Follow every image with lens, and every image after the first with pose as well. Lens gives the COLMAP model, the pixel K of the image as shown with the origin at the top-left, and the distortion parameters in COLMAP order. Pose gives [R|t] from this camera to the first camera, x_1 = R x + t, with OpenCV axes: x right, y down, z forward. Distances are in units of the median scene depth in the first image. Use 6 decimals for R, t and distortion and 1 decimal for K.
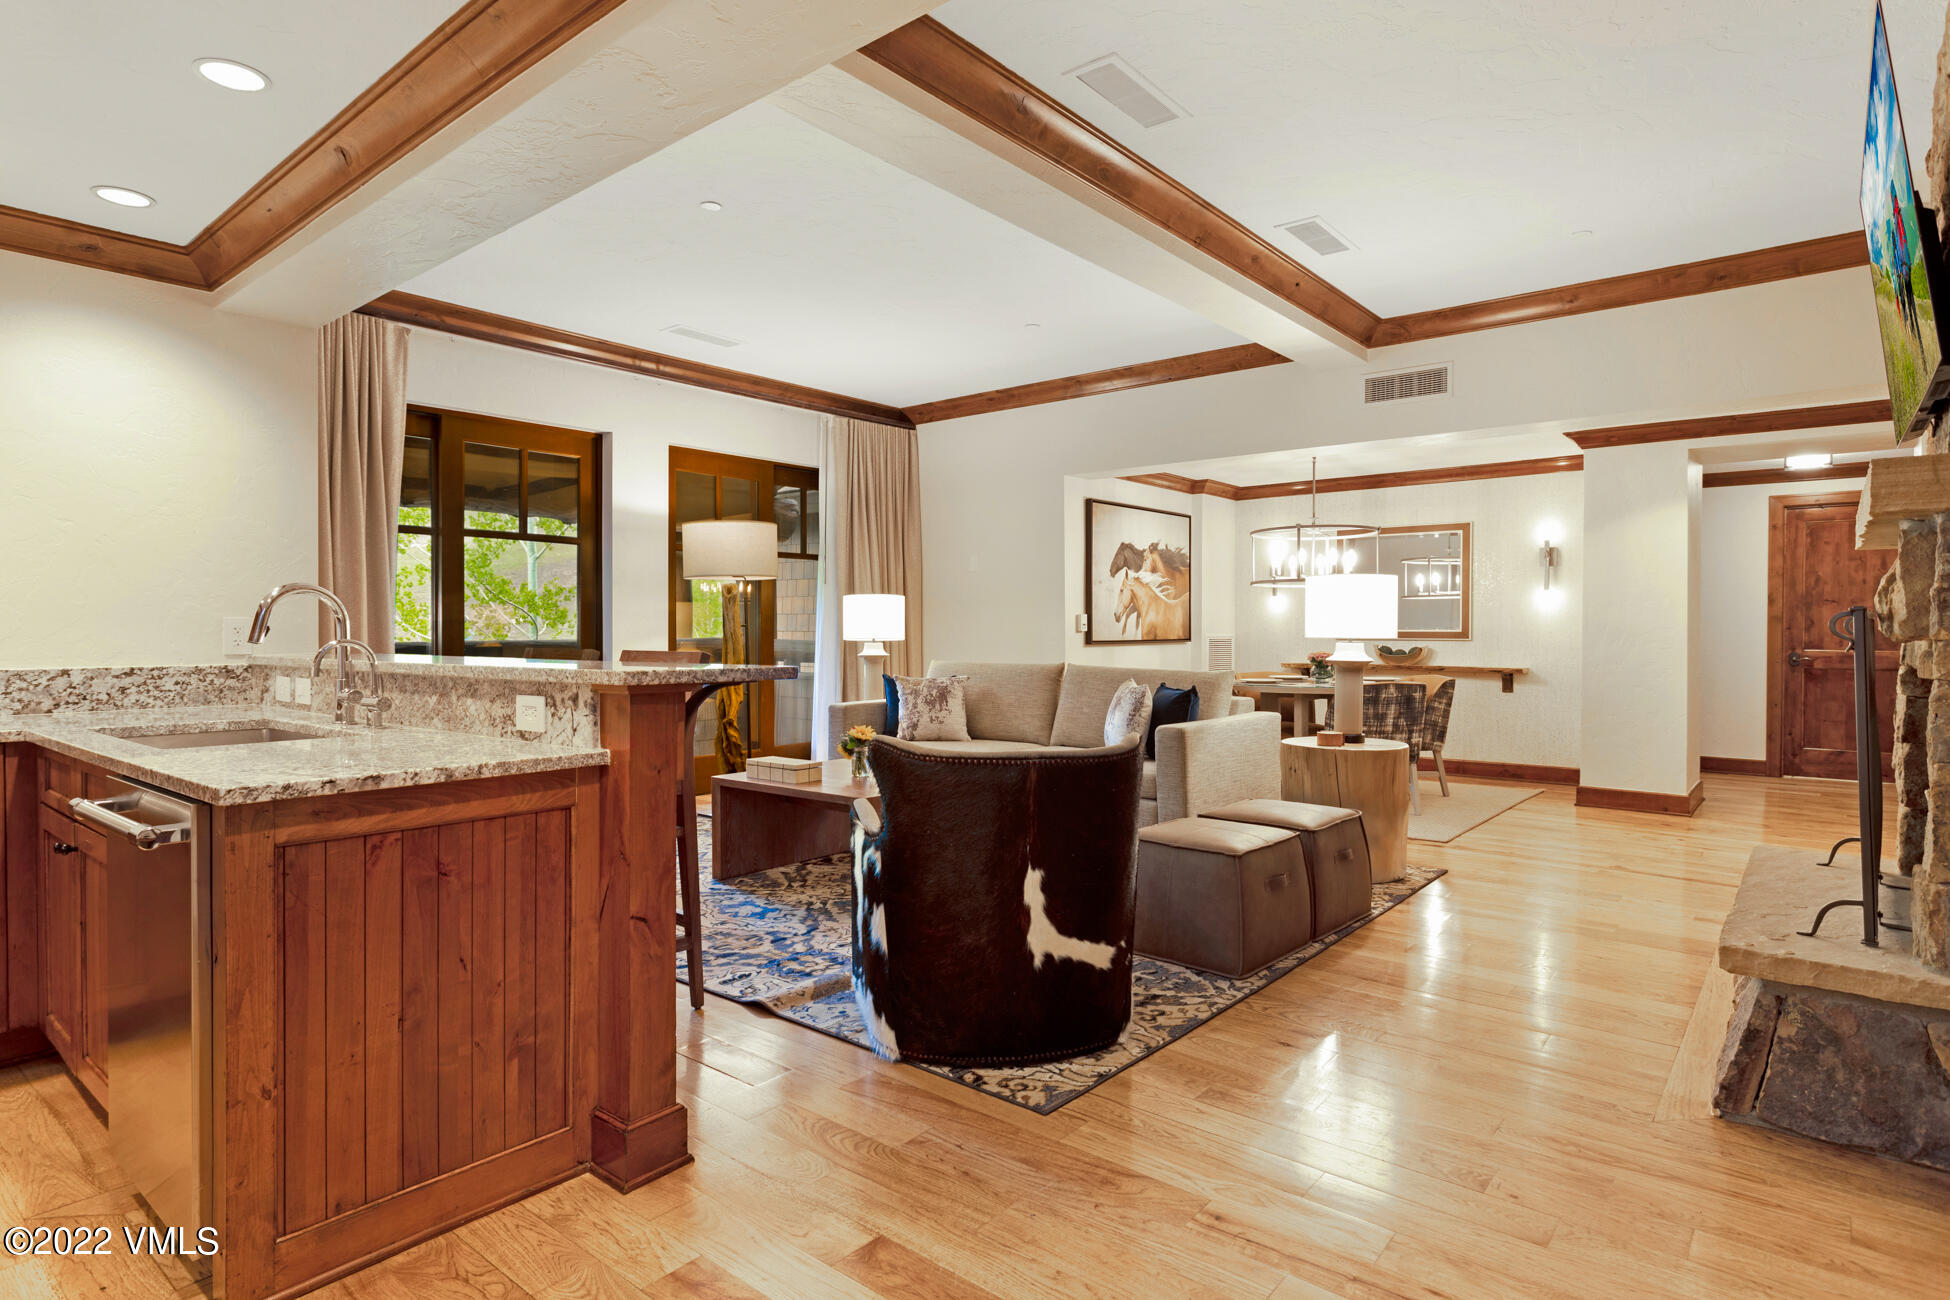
lens RADIAL K [[1034.9, 0, 982.2], [0, 1034.9, 641.1], [0, 0, 1]] dist [-0.003214, 0.002251]
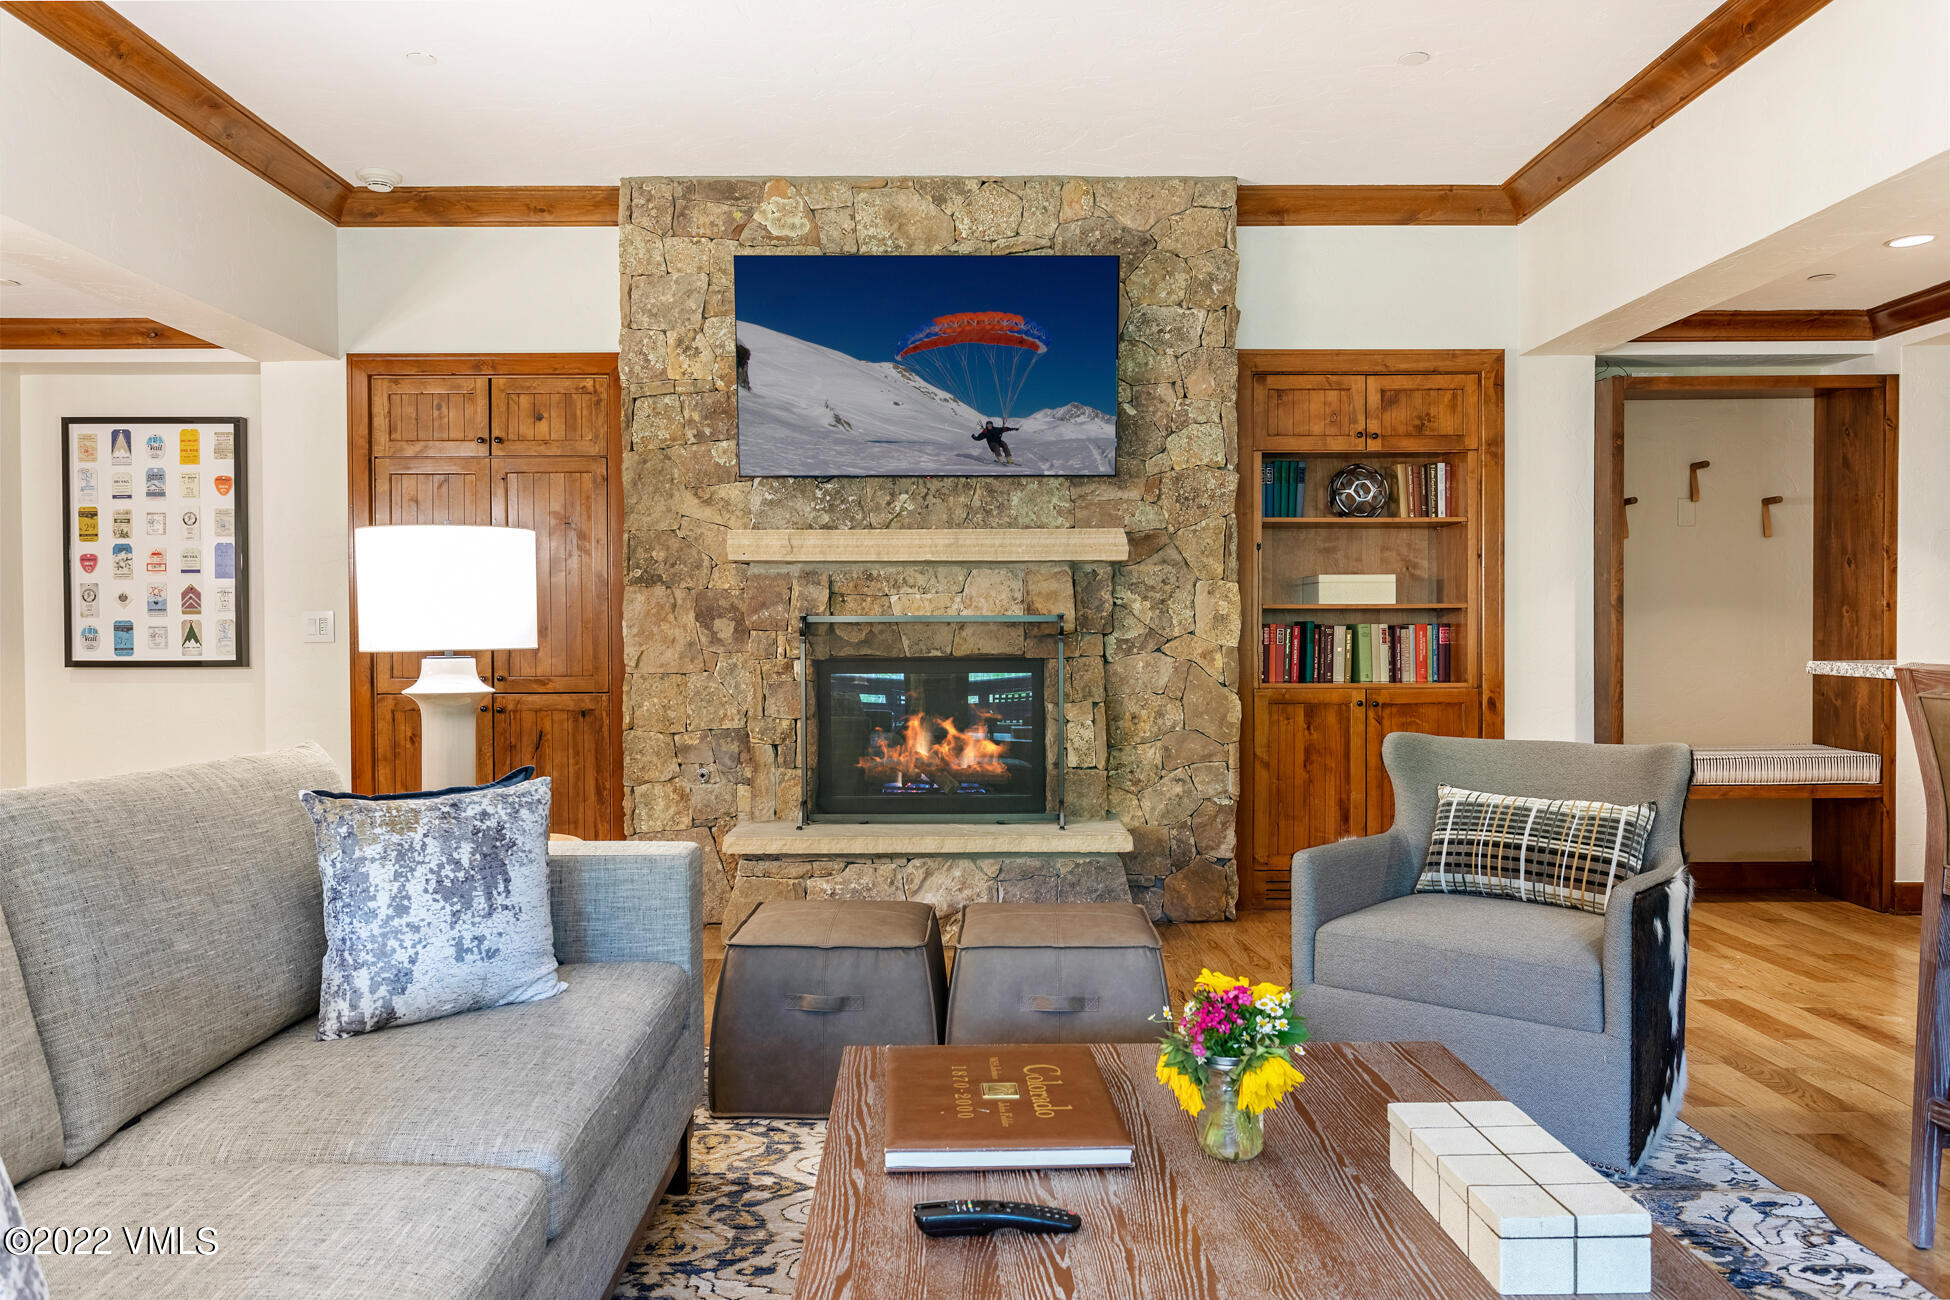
lens RADIAL K [[1364.8, 0, 968.2], [0, 1364.8, 652.3], [0, 0, 1]] dist [-0.000582, 0.001876]
pose [[-0.638427, -0.006443, 0.769655, -0.276926], [0.012641, 0.999742, 0.018855, -0.009059], [-0.769578, 0.021767, -0.638181, 1.003795]]
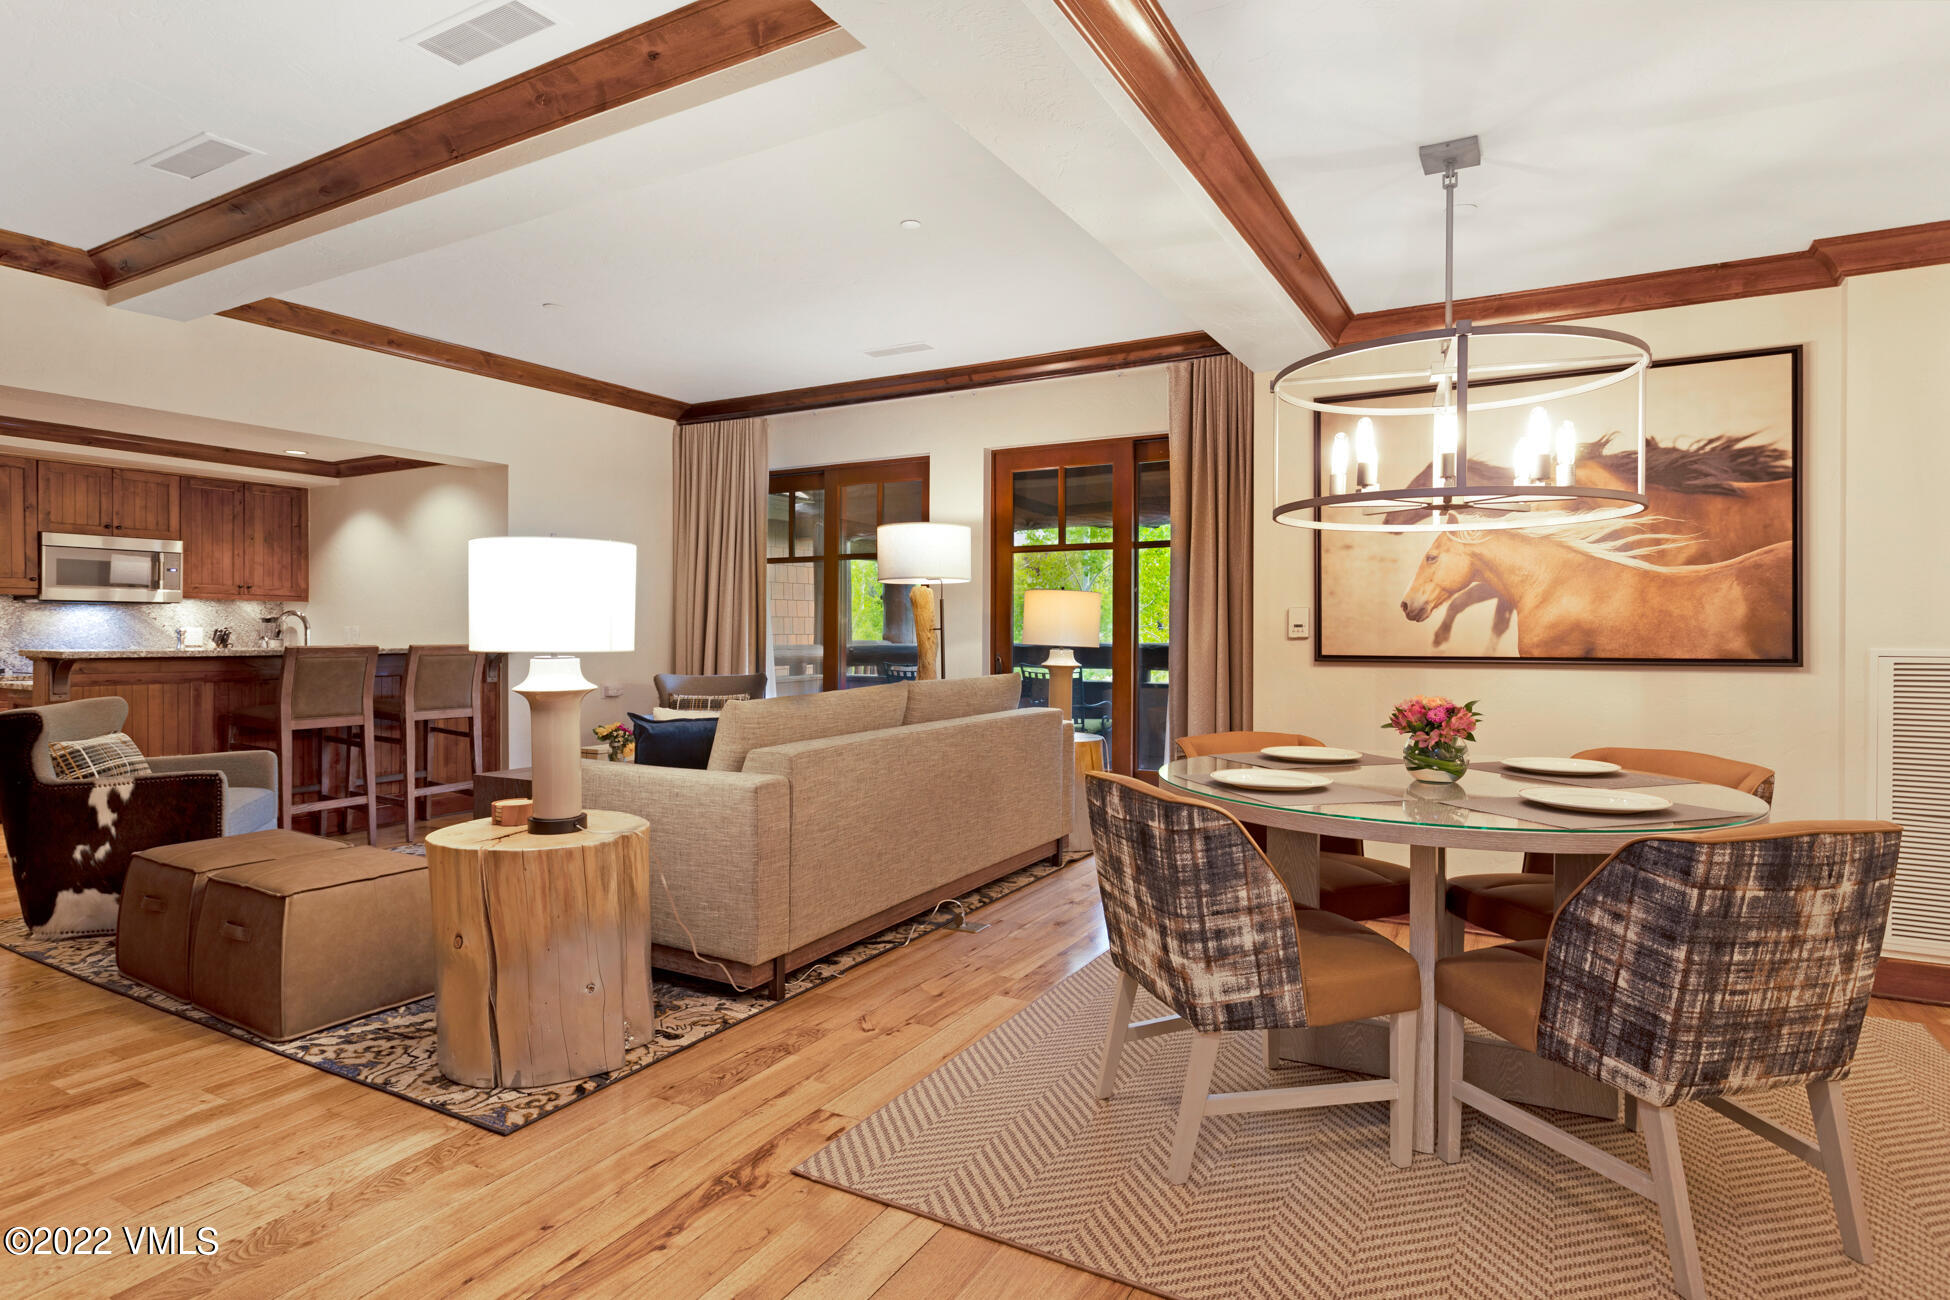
lens RADIAL K [[1034.9, 0, 978.5], [0, 1034.9, 648.2], [0, 0, 1]] dist [-0.003214, 0.002251]
pose [[0.177175, 0.016670, -0.984038, 0.768956], [-0.011617, 0.999822, 0.014846, -0.012557], [0.984111, 0.008802, 0.177337, 0.902634]]
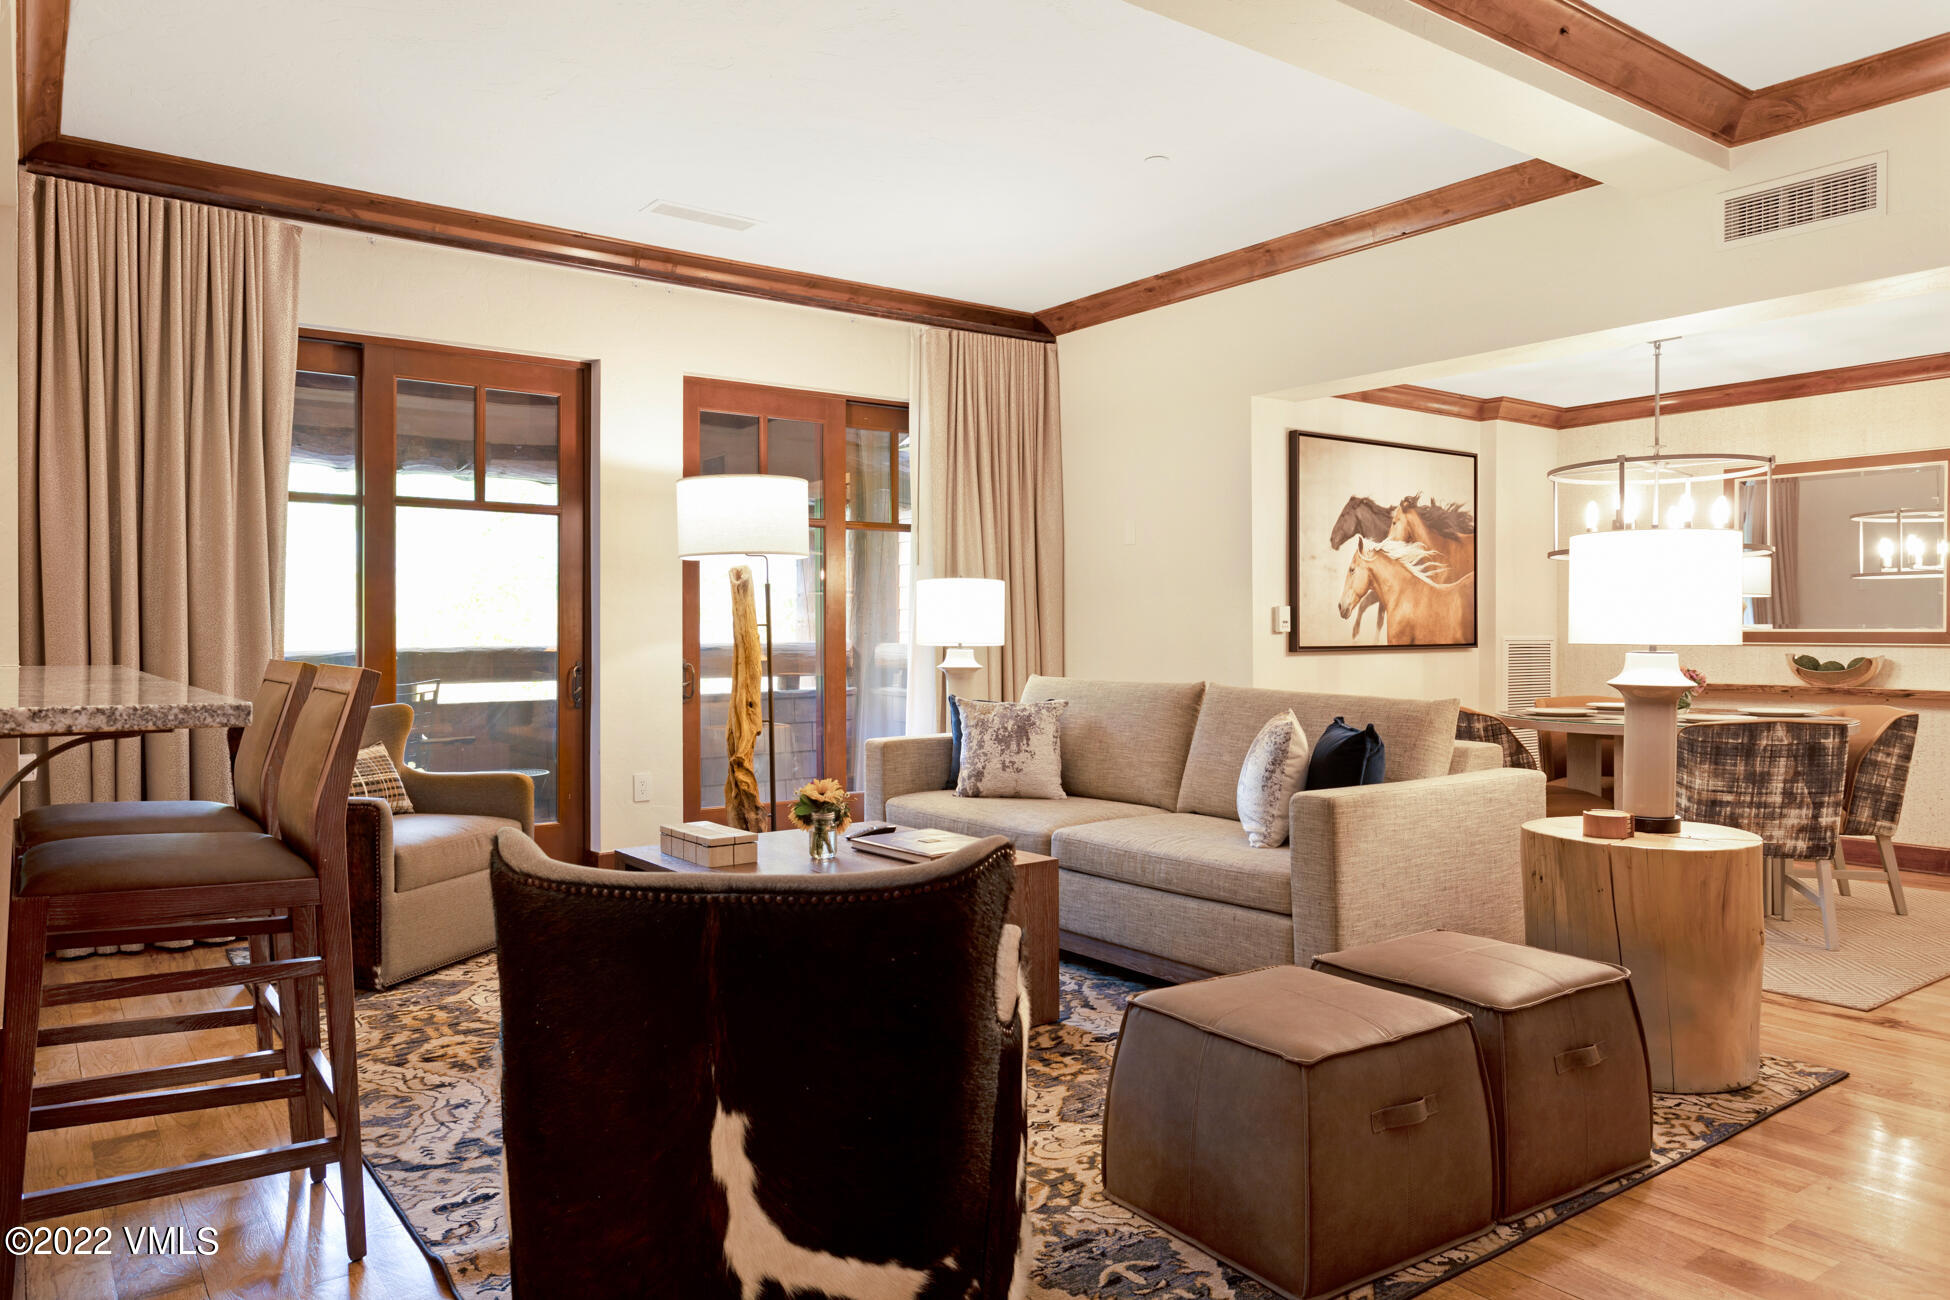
lens RADIAL K [[1318.8, 0, 986.4], [0, 1318.8, 640.8], [0, 0, 1]] dist [0.010748, -0.005296]
pose [[0.972719, 0.000783, -0.231987, 0.135064], [-0.001291, 0.999997, -0.002038, -0.002419], [0.231984, 0.002282, 0.972717, 0.173177]]
